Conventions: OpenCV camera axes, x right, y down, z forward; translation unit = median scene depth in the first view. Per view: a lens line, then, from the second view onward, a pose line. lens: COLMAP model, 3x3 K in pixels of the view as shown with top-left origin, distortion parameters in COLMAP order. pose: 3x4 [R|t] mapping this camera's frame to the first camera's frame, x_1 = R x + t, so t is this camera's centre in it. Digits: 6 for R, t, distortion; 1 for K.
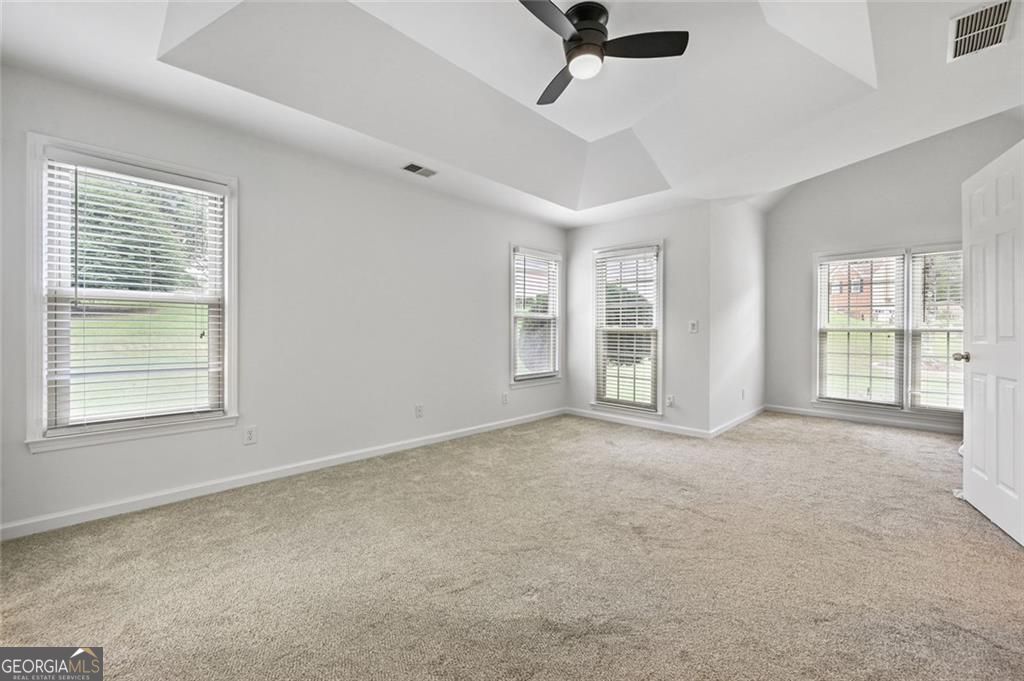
lens RADIAL K [[409.0, 0, 511.7], [0, 409.0, 334.4], [0, 0, 1]] dist [-0.002034, 0.000283]
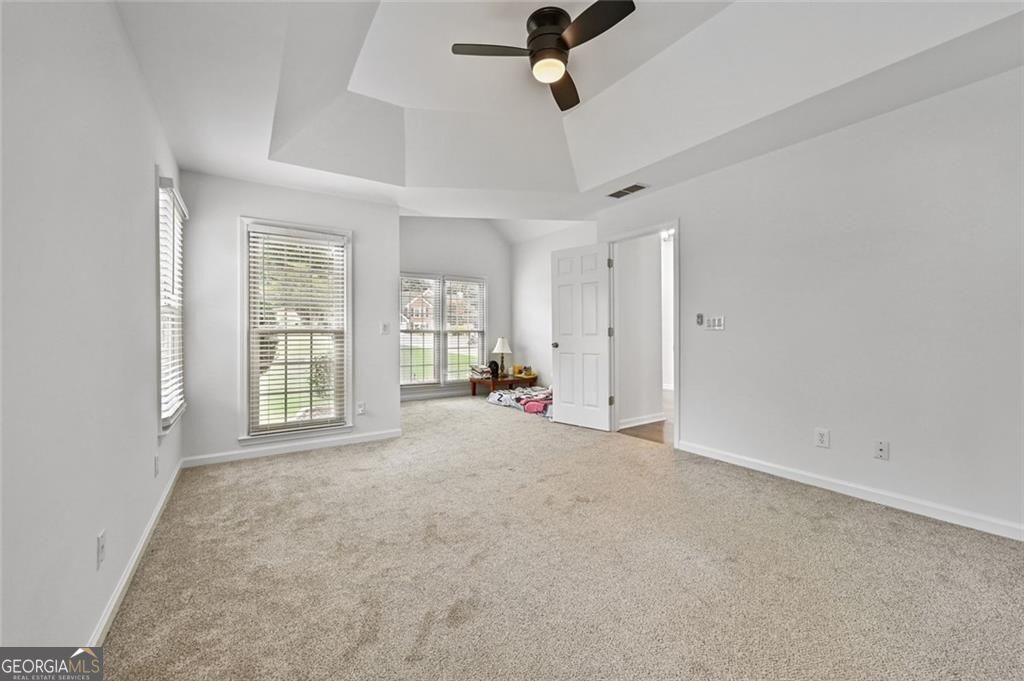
lens RADIAL K [[409.0, 0, 511.6], [0, 409.0, 333.2], [0, 0, 1]] dist [-0.002034, 0.000283]
pose [[0.201192, -0.004982, 0.979539, -0.446593], [0.013018, 0.999912, 0.002412, -0.005138], [-0.979465, 0.012266, 0.201239, 0.479069]]
